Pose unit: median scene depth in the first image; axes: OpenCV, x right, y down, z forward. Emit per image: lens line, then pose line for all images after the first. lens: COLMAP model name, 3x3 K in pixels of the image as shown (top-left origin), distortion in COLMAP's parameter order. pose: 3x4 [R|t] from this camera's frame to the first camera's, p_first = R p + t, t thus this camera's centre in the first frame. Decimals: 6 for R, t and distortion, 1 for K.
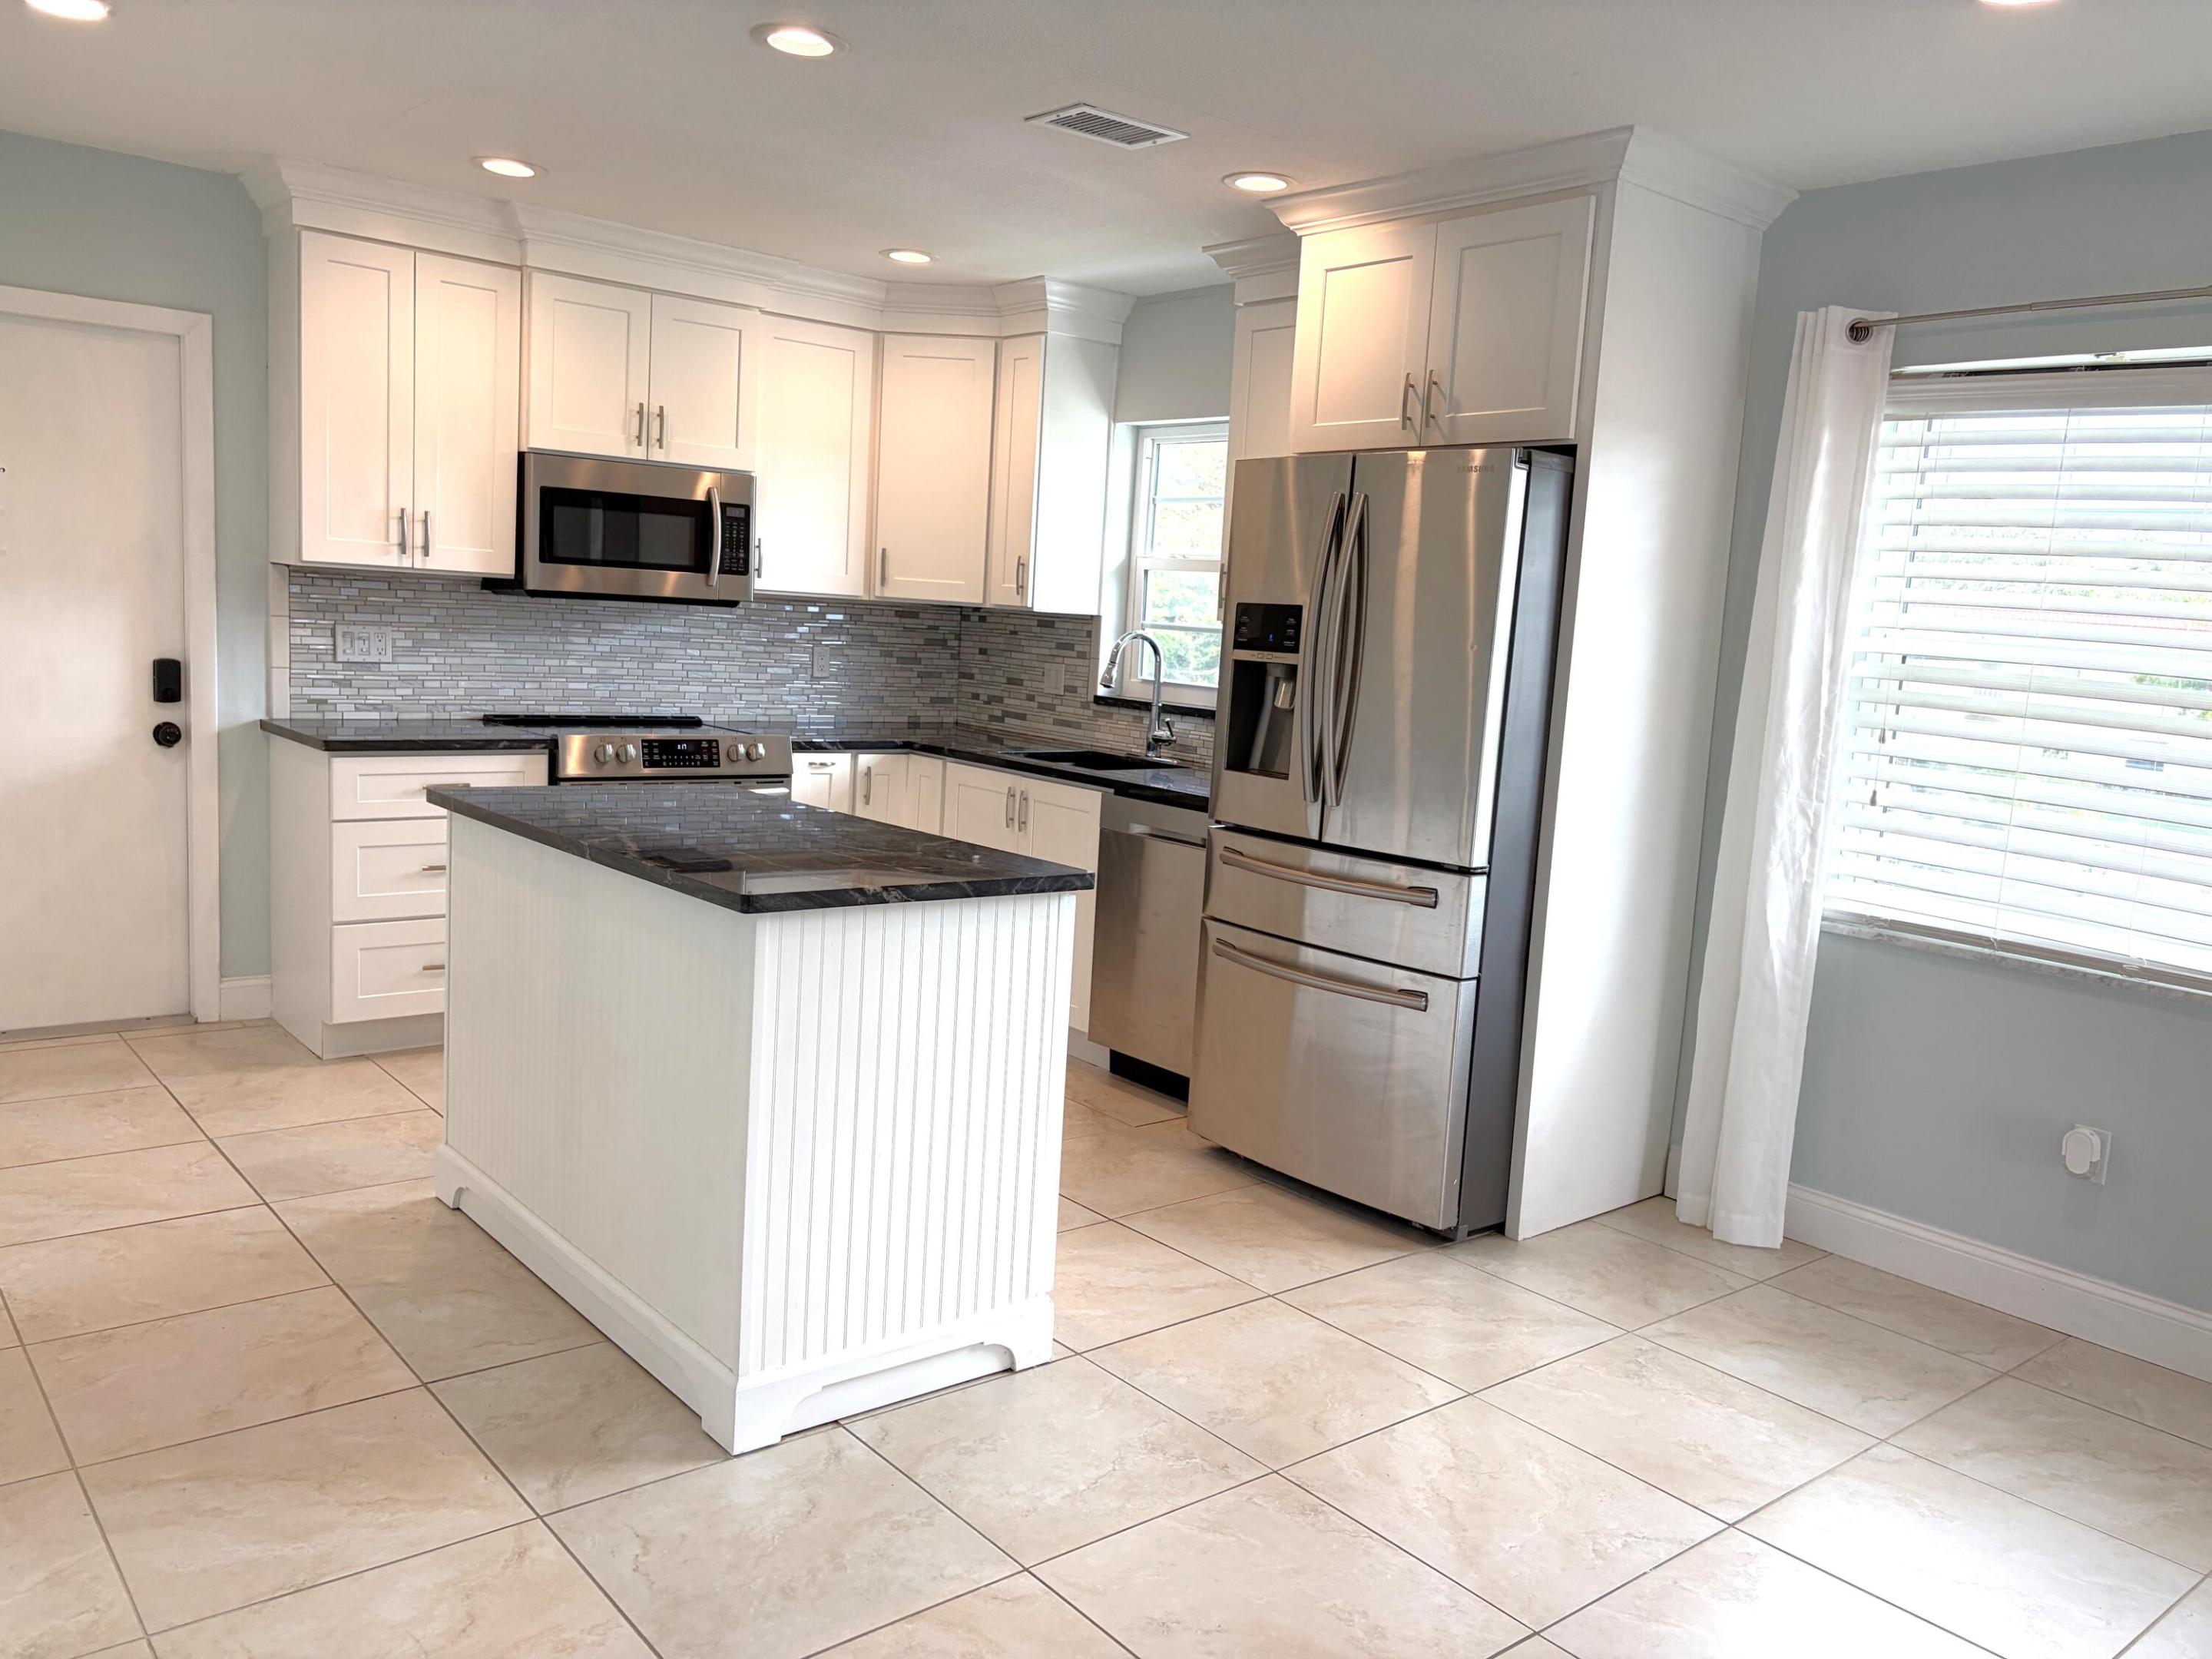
lens RADIAL K [[1675.6, 0, 1100.6], [0, 1675.6, 832.0], [0, 0, 1]] dist [0.106616, -0.123277]
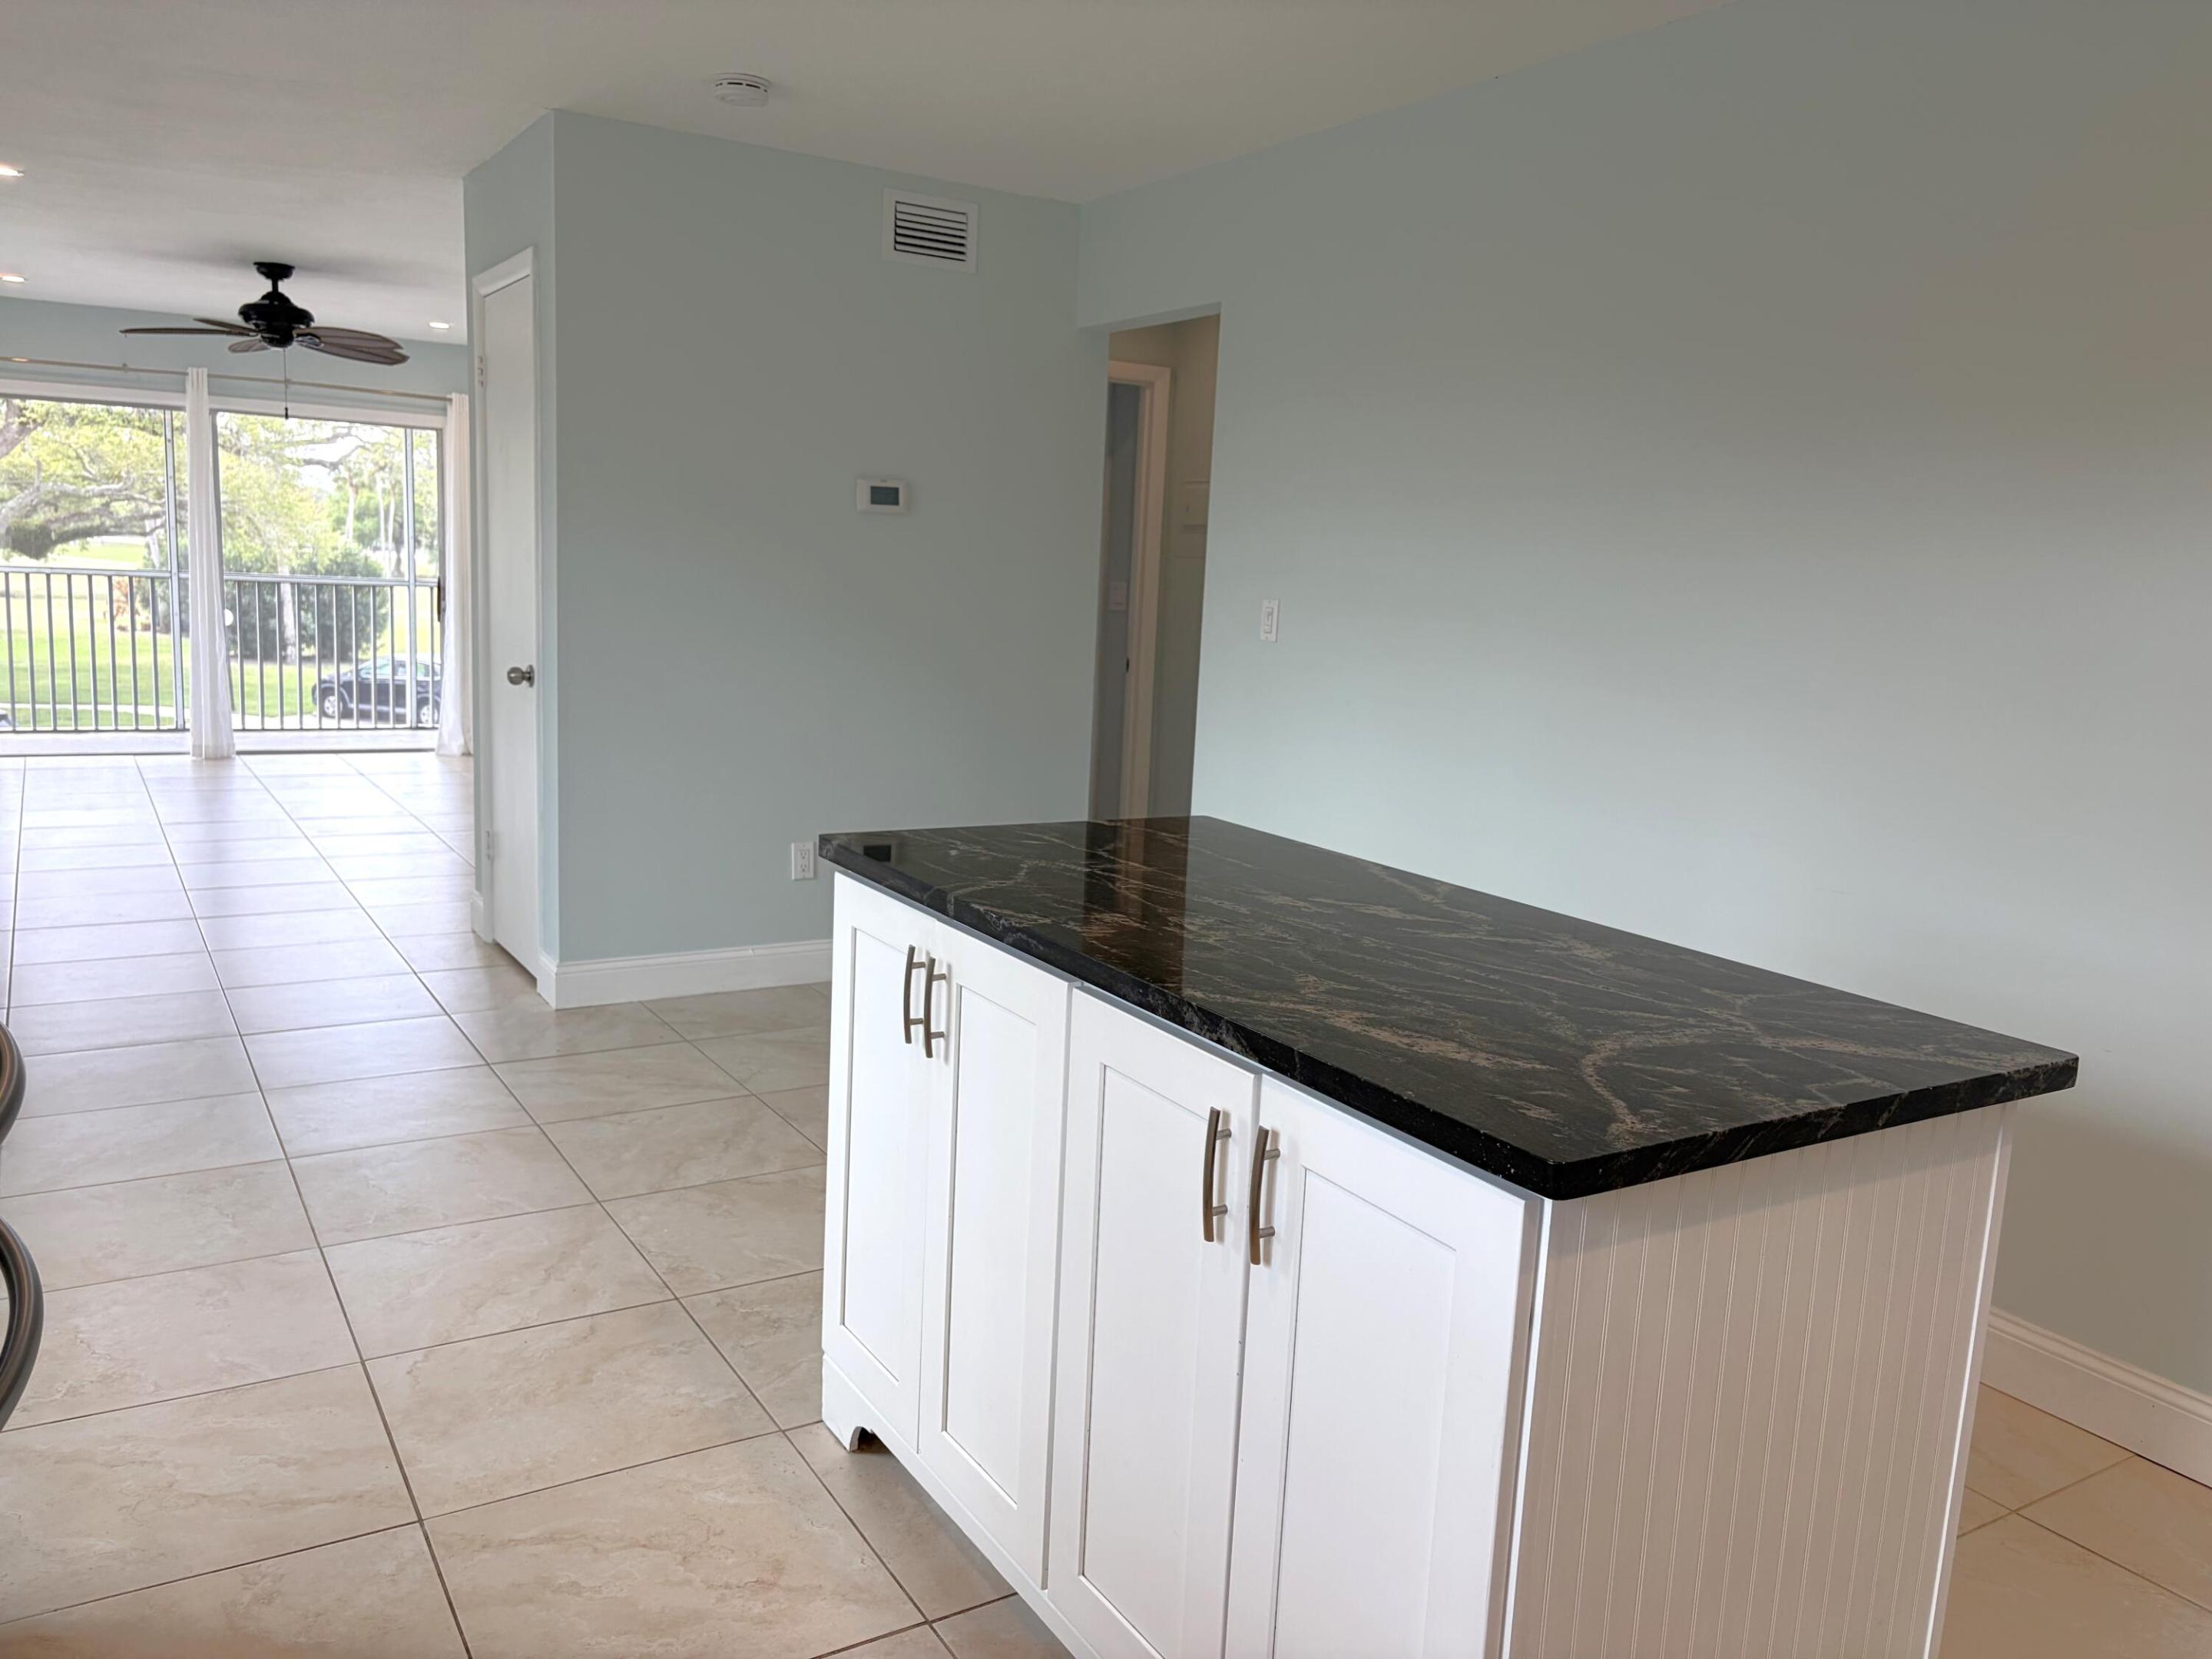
lens RADIAL K [[1680.3, 0, 1110.2], [0, 1680.3, 833.3], [0, 0, 1]] dist [0.049566, -0.034538]
pose [[-0.984283, -0.129139, 0.120460, -0.199352], [-0.088851, 0.951613, 0.294174, -0.191310], [-0.152620, 0.278847, -0.948130, 1.439989]]
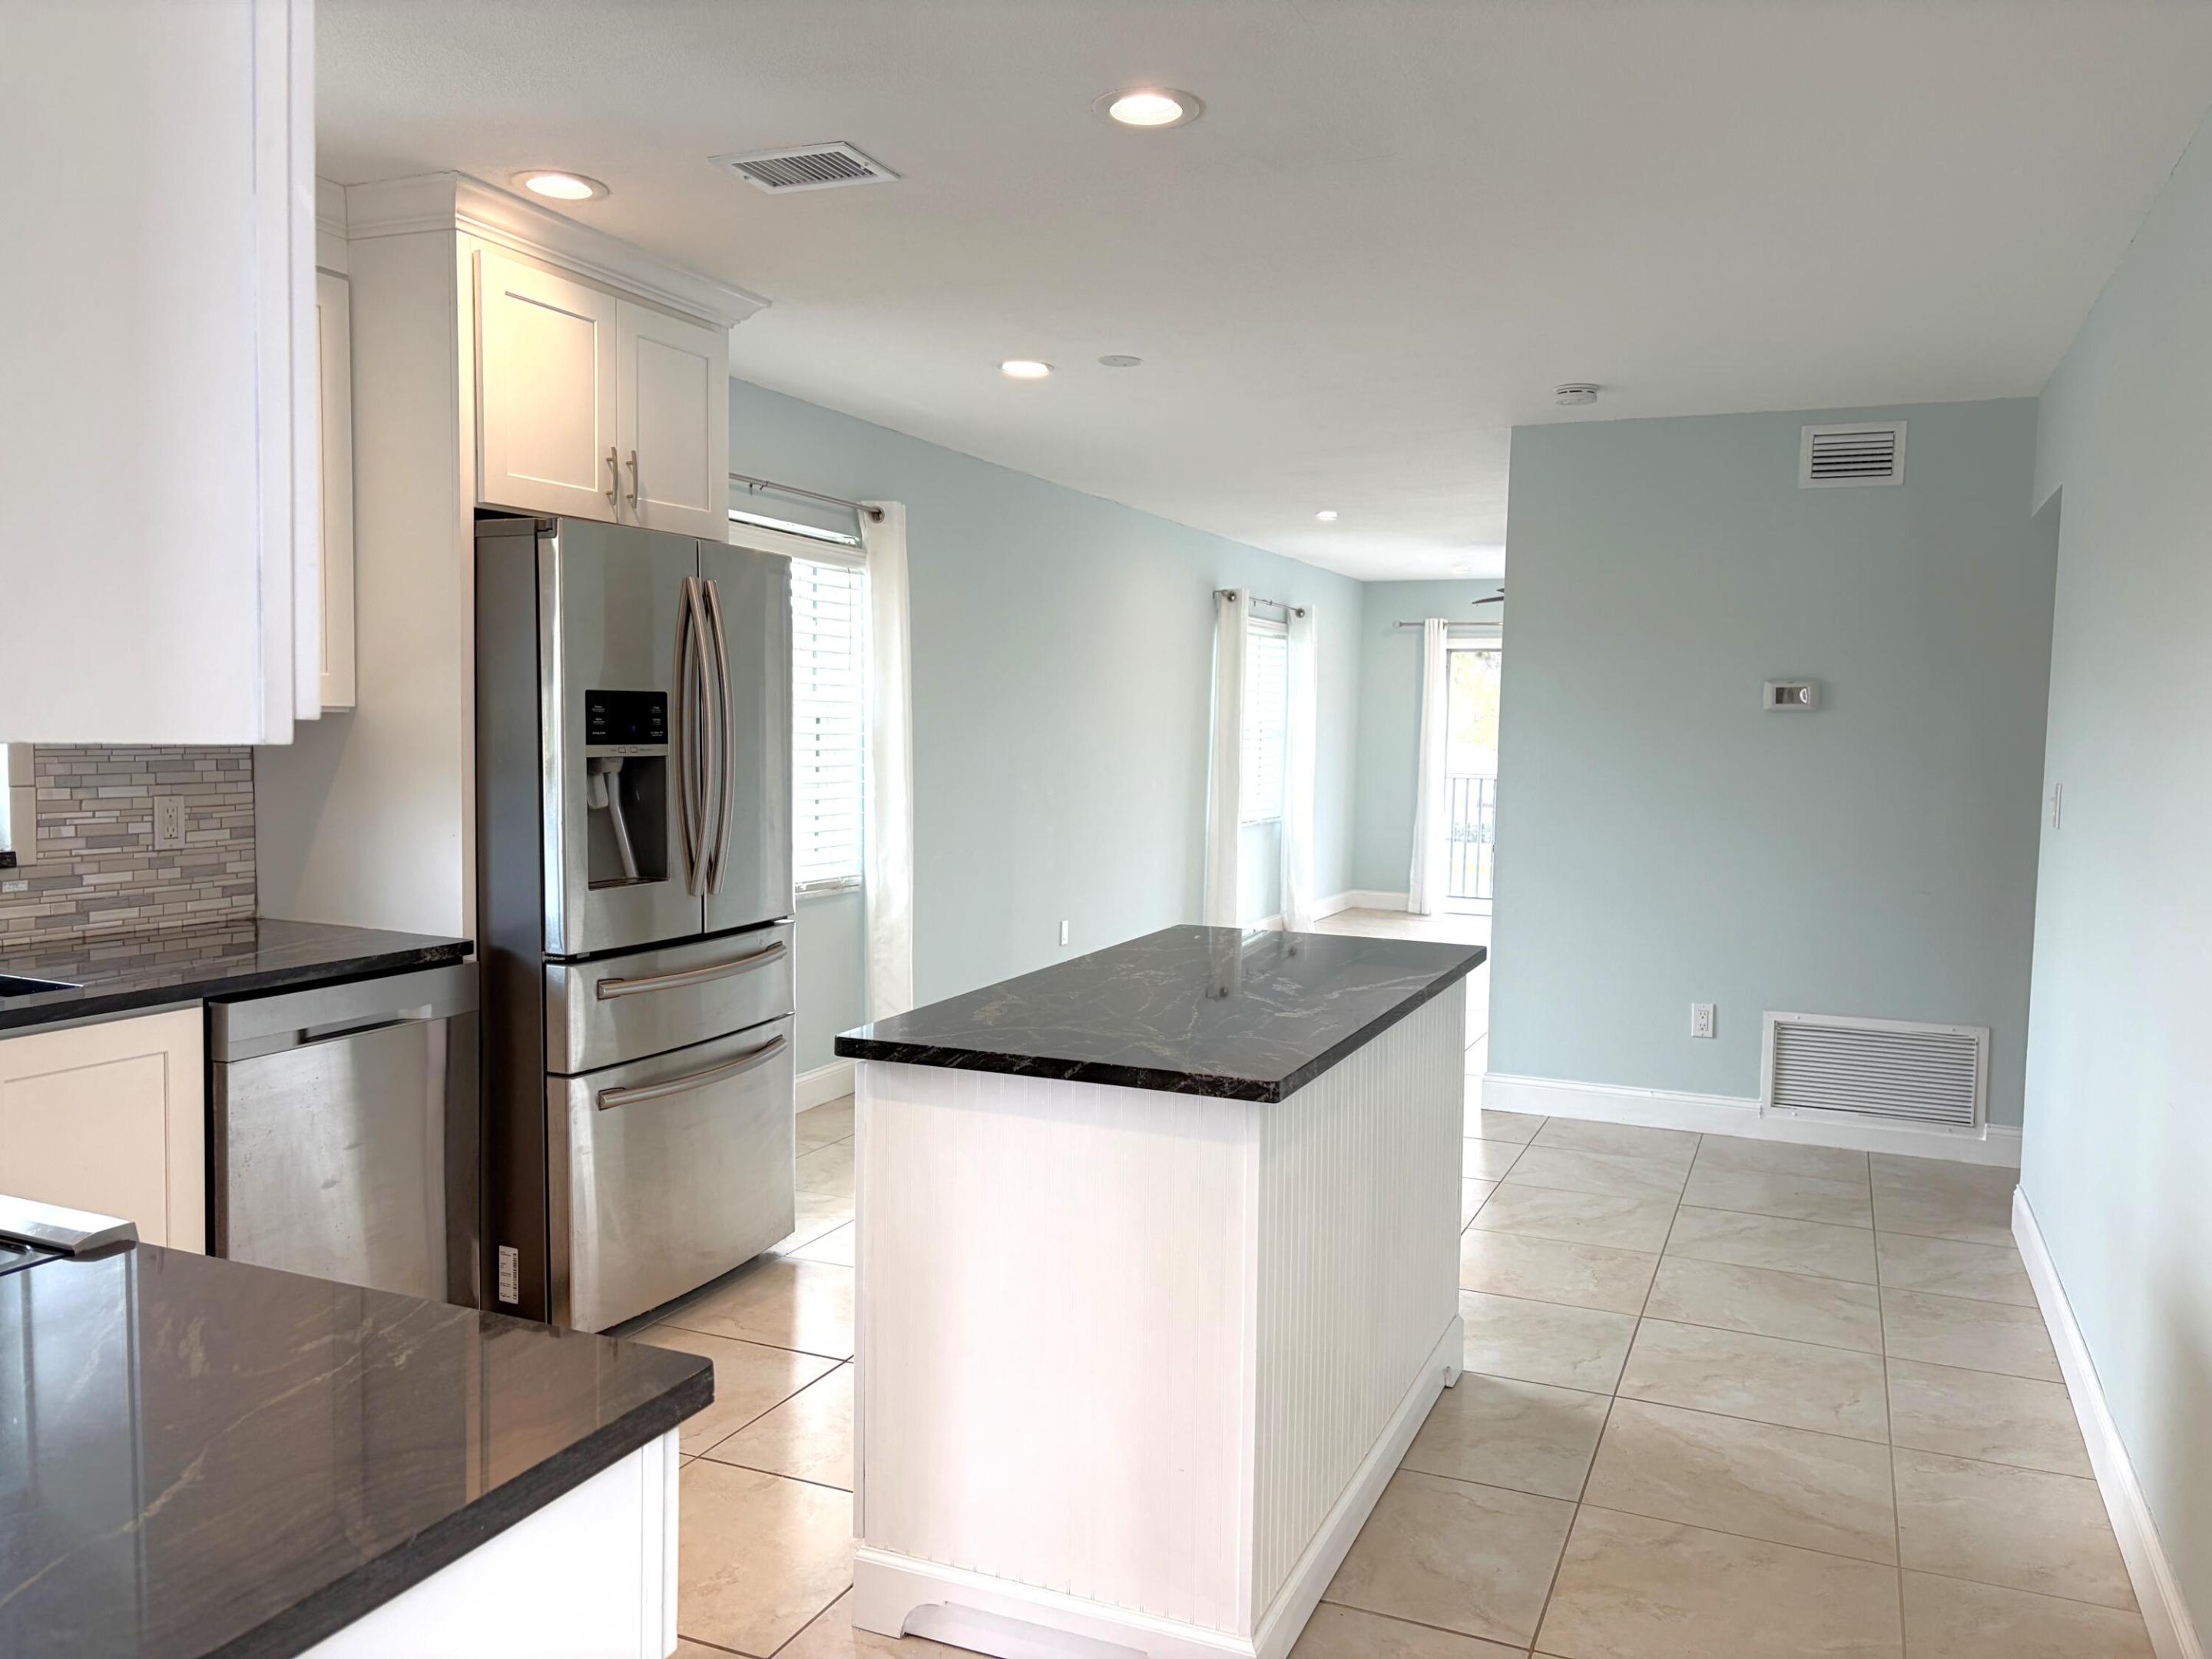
lens RADIAL K [[1680.3, 0, 1110.2], [0, 1680.3, 833.3], [0, 0, 1]] dist [0.049566, -0.034538]
pose [[-0.453638, -0.133443, 0.881139, -0.891145], [0.067861, 0.980683, 0.183455, -0.230681], [-0.888599, 0.143017, -0.435819, 1.303319]]
